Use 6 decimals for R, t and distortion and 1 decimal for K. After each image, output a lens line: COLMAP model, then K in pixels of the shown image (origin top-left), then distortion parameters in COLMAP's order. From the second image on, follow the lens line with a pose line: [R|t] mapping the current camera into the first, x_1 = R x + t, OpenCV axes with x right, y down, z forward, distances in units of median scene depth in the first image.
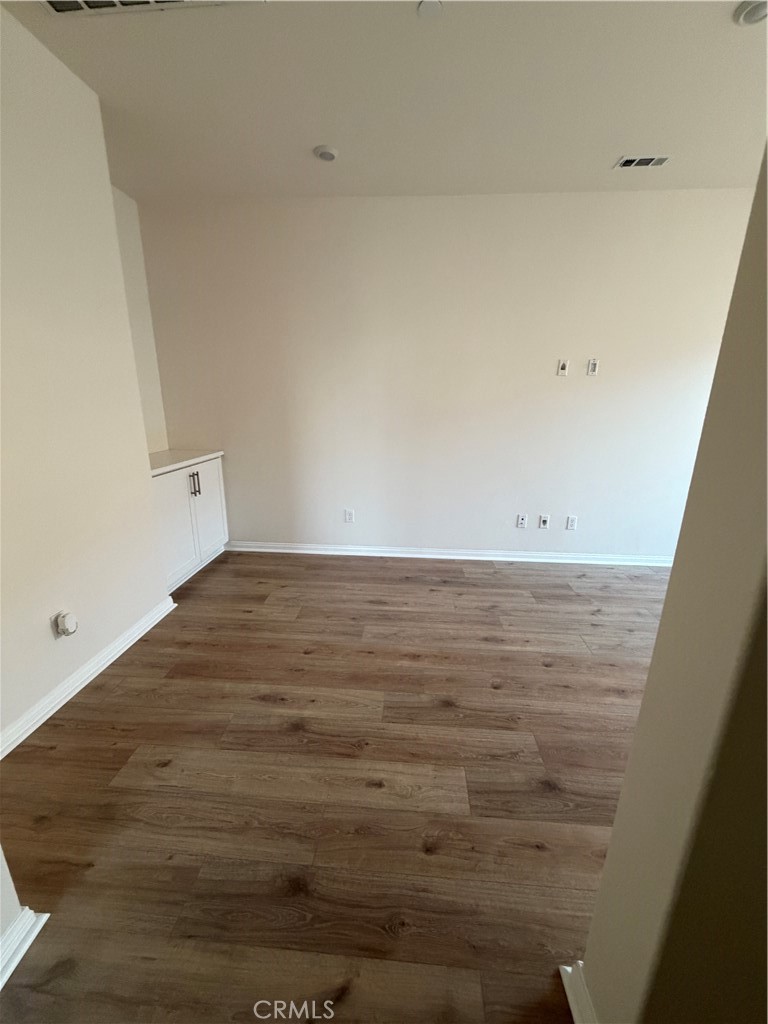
lens RADIAL K [[407.3, 0, 380.0], [0, 407.3, 512.3], [0, 0, 1]] dist [-0.000544, 0.000098]
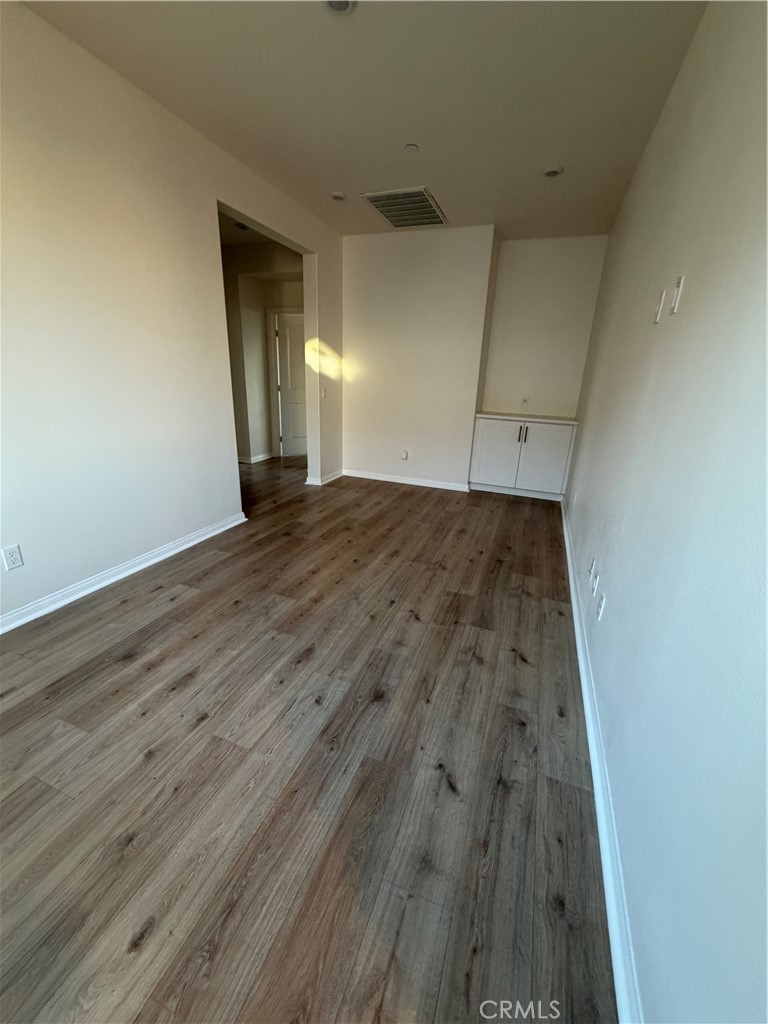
lens RADIAL K [[407.3, 0, 382.1], [0, 407.3, 510.2], [0, 0, 1]] dist [-0.000544, 0.000098]
pose [[-0.287504, 0.282156, -0.915276, 1.268299], [-0.303318, 0.879614, 0.366439, -0.239344], [0.908482, 0.382972, -0.167309, 0.995896]]
